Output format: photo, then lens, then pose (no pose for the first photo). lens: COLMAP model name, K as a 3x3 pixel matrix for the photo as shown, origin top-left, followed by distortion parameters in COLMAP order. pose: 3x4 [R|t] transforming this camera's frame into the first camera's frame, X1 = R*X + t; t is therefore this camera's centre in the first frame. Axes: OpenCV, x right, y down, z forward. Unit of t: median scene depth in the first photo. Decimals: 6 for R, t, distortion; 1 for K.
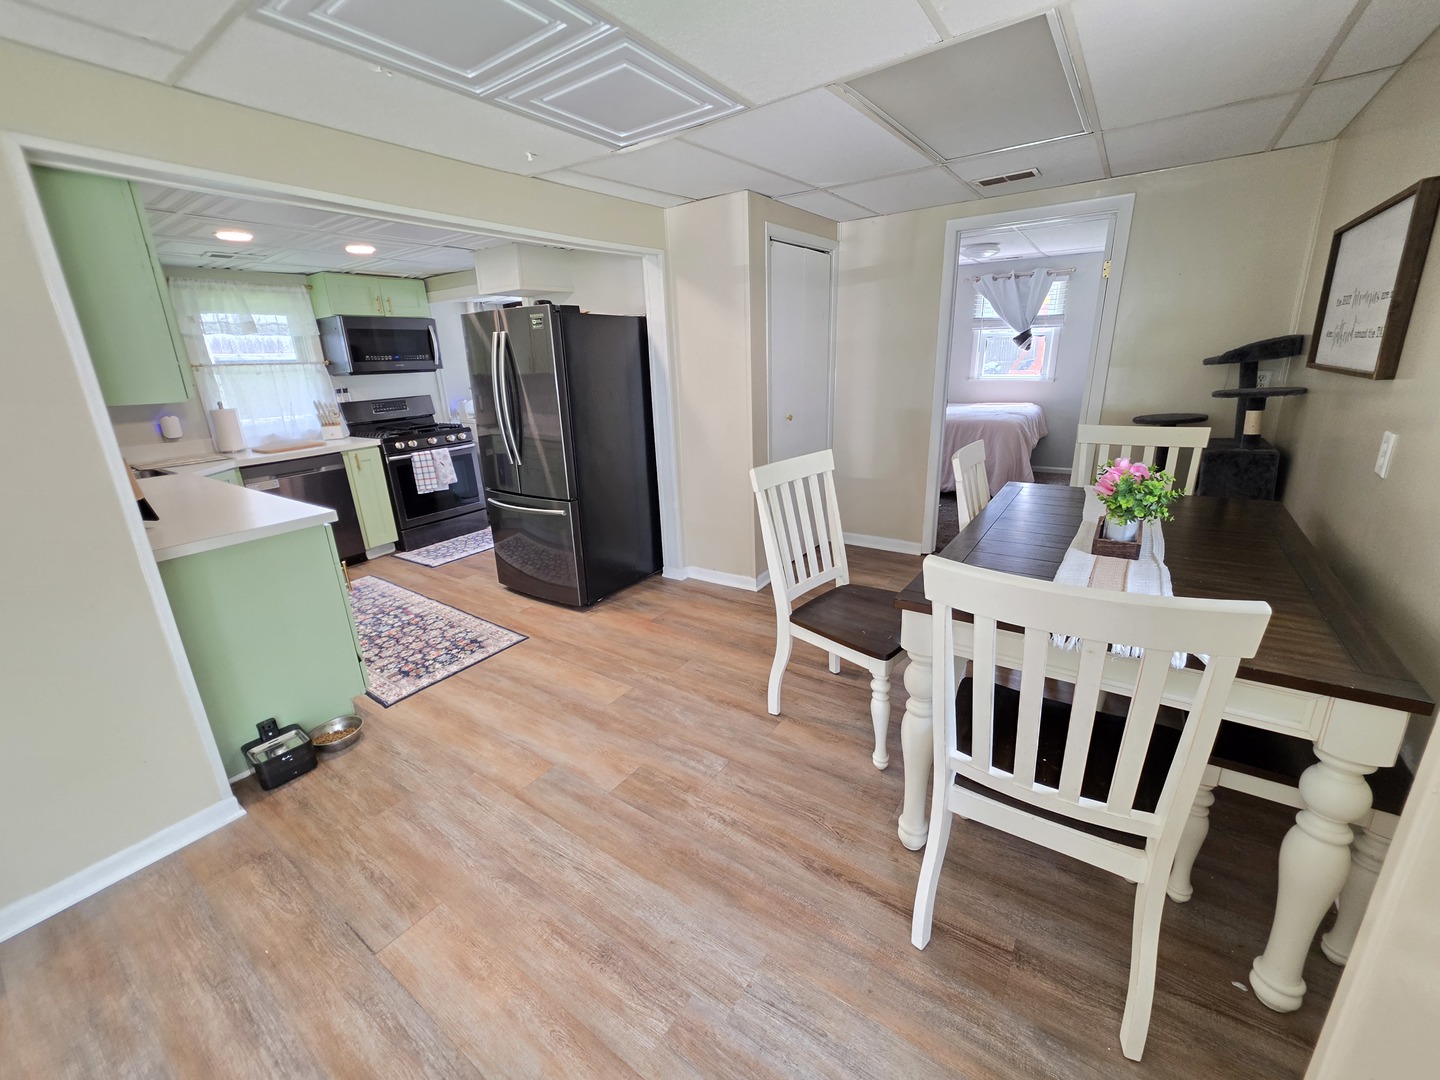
lens RADIAL K [[578.5, 0, 714.6], [0, 578.5, 537.3], [0, 0, 1]] dist [-0.008006, 0.001490]
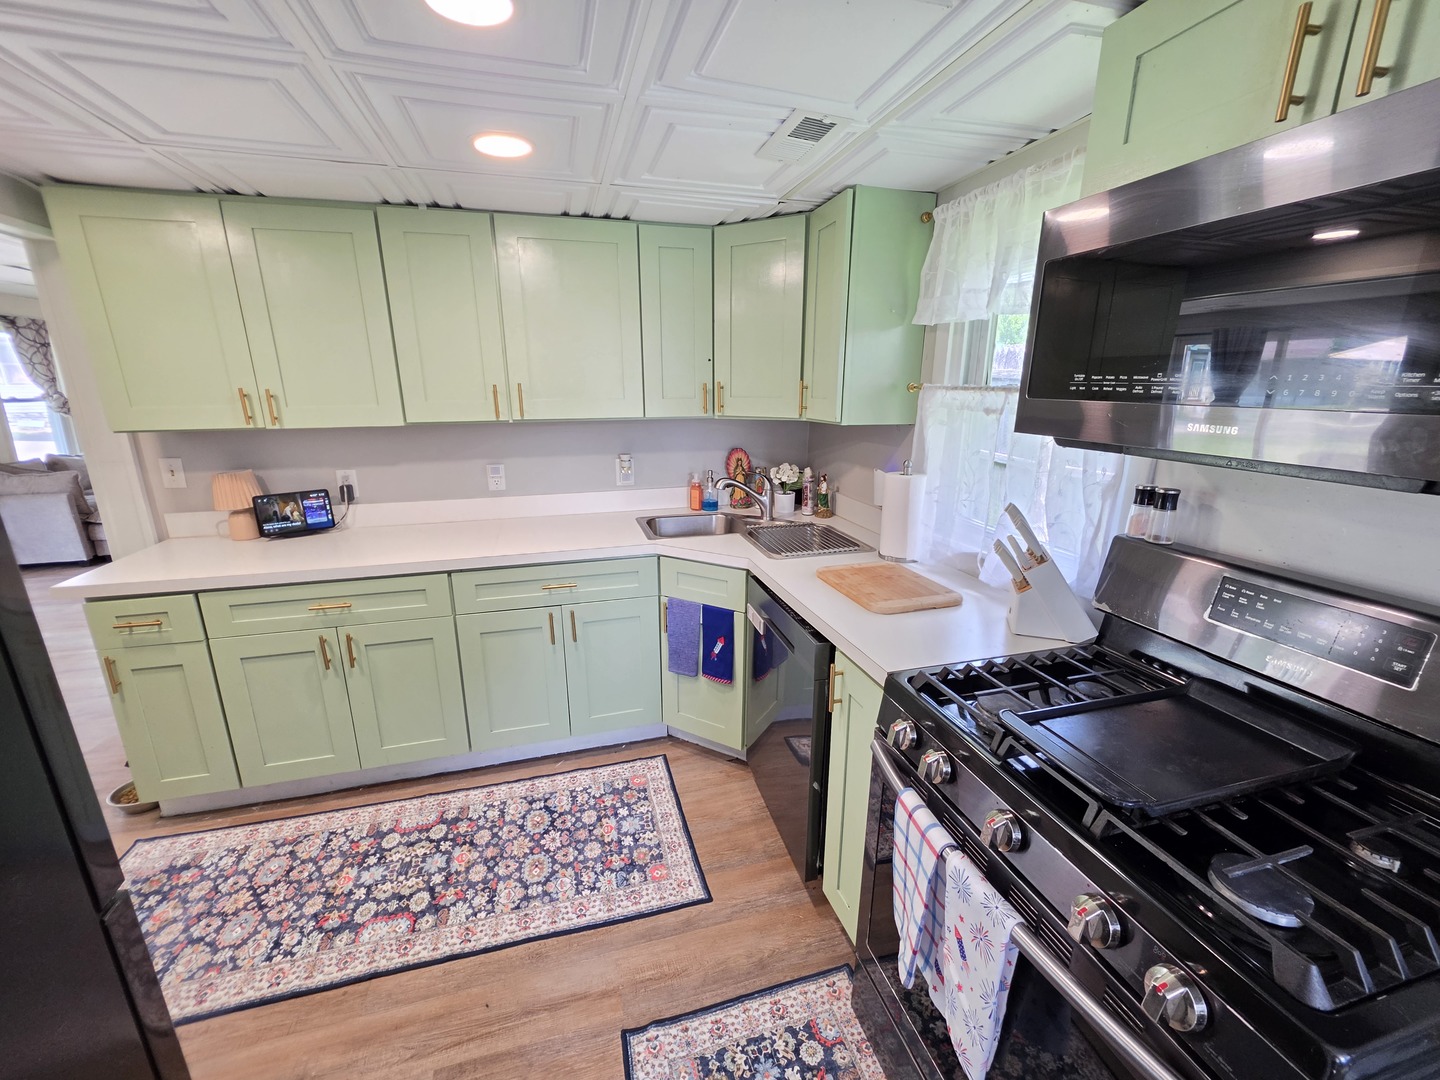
lens RADIAL K [[578.5, 0, 718.5], [0, 578.5, 543.2], [0, 0, 1]] dist [-0.008006, 0.001490]
pose [[-0.622753, 0.237508, -0.745498, -0.571689], [-0.212089, 0.865897, 0.453035, -0.564090], [0.753125, 0.440241, -0.488868, 1.778200]]
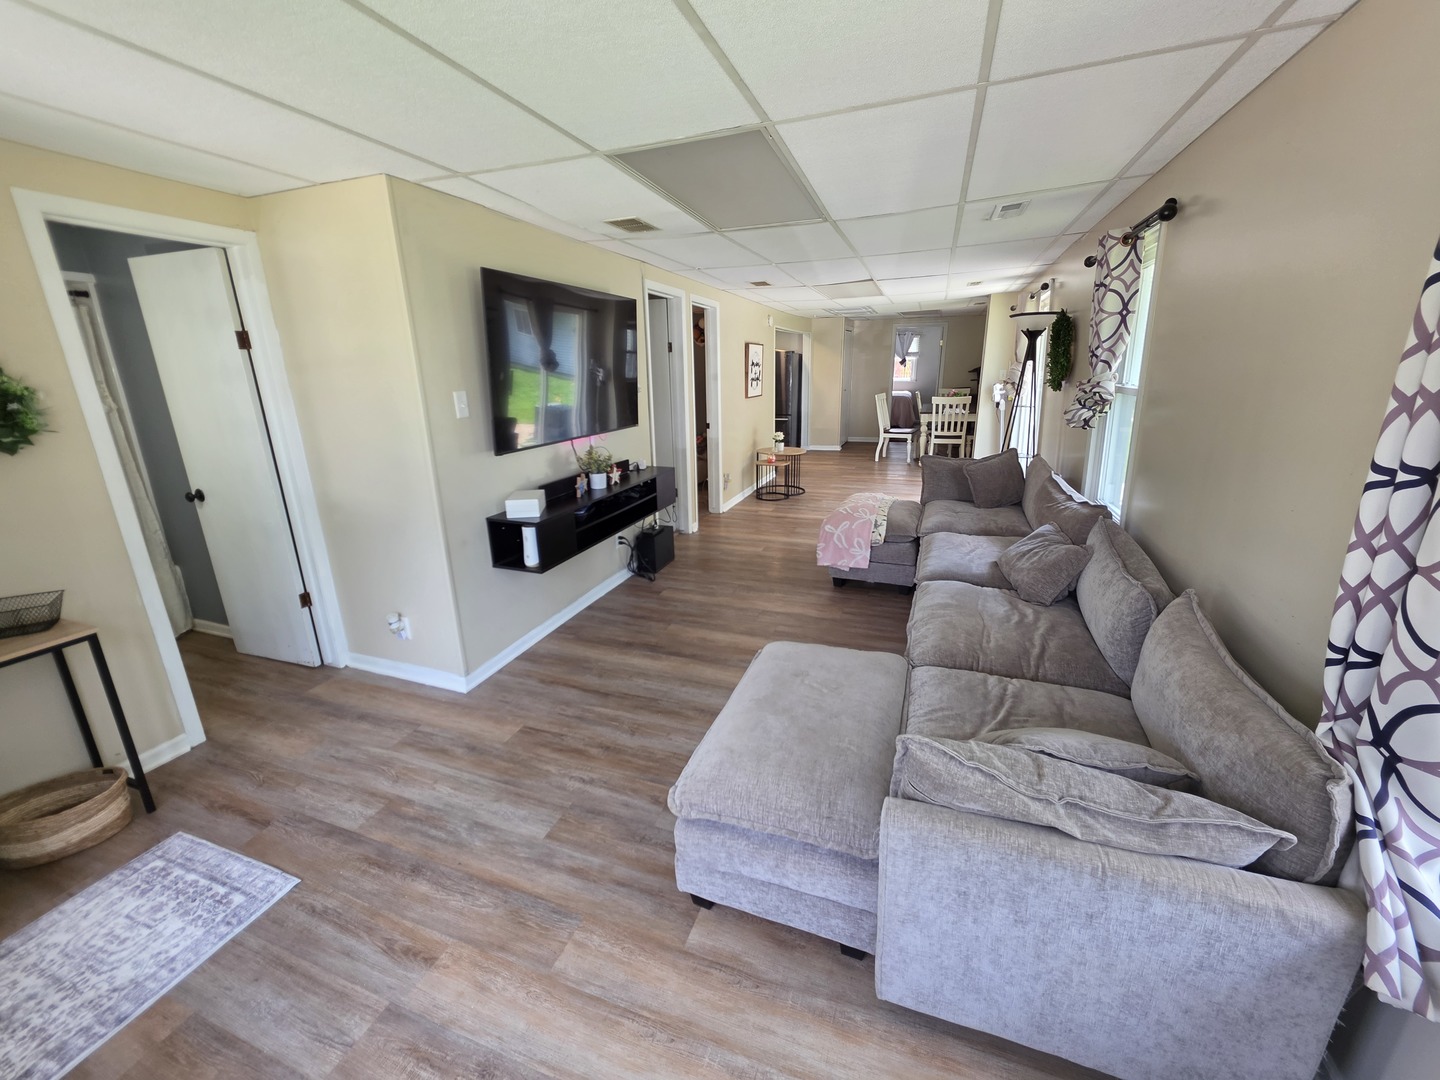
lens RADIAL K [[578.5, 0, 717.1], [0, 578.5, 534.6], [0, 0, 1]] dist [-0.008006, 0.001490]
pose [[0.966311, -0.059913, 0.250308, -1.760036], [0.066363, 0.997644, -0.017399, 0.725240], [-0.248676, 0.033424, 0.968010, -2.234357]]
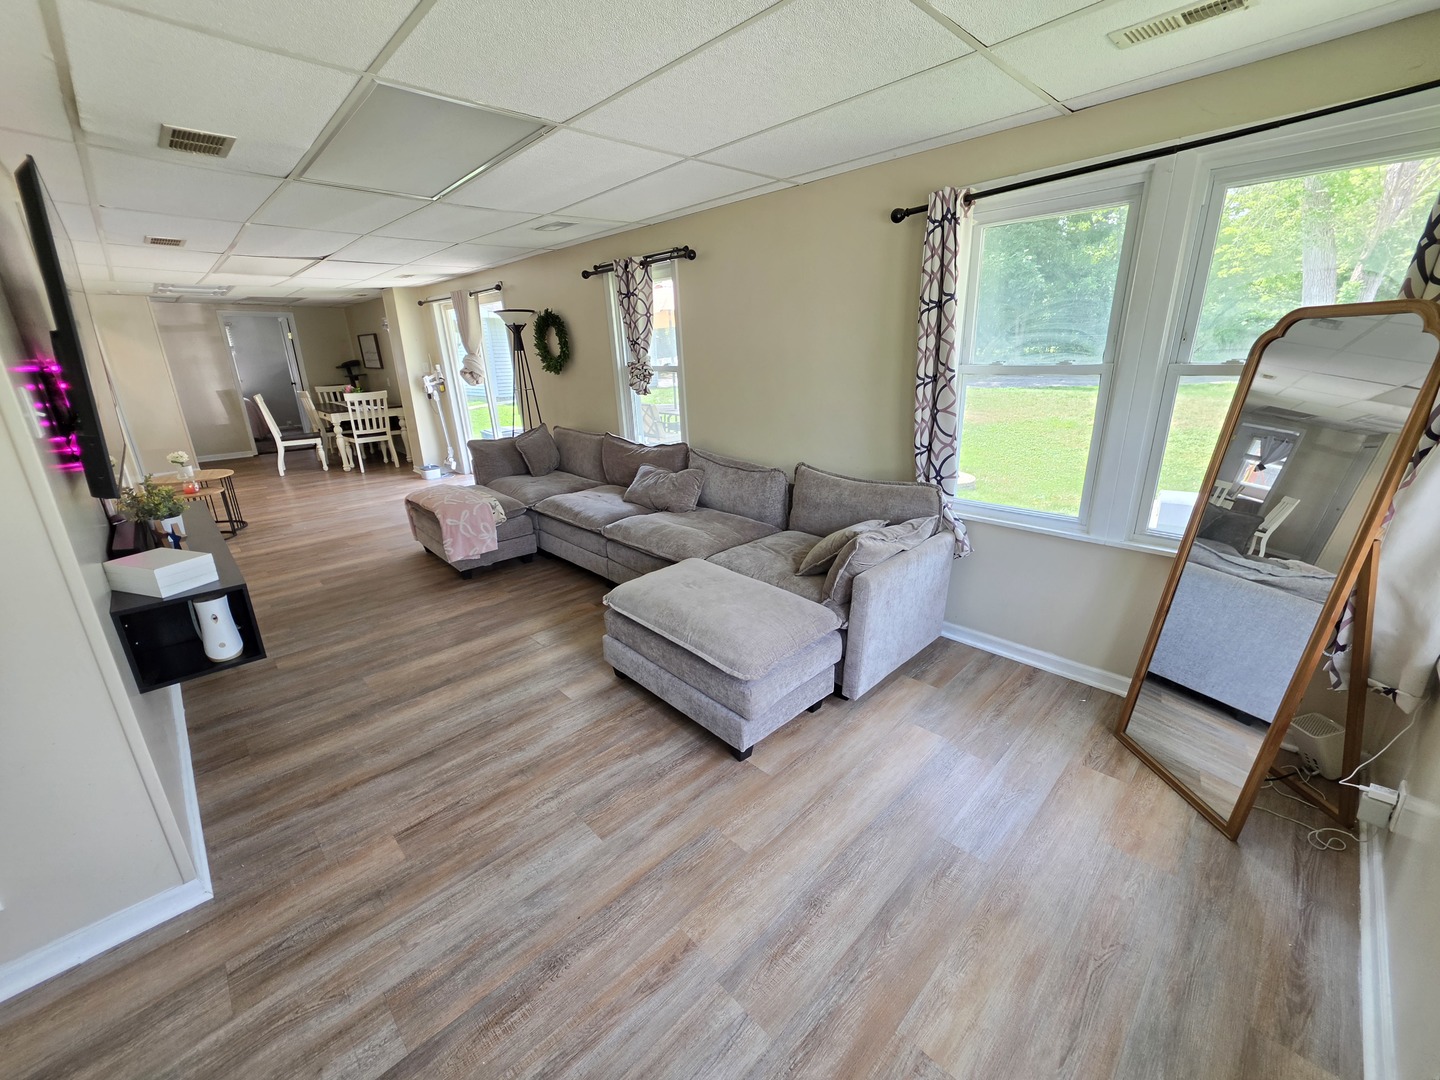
lens RADIAL K [[578.5, 0, 727.8], [0, 578.5, 536.2], [0, 0, 1]] dist [-0.008006, 0.001490]
pose [[0.171291, -0.274725, 0.946142, -2.378350], [0.307888, 0.927164, 0.213474, 0.637963], [-0.935876, 0.254740, 0.243400, -1.834832]]
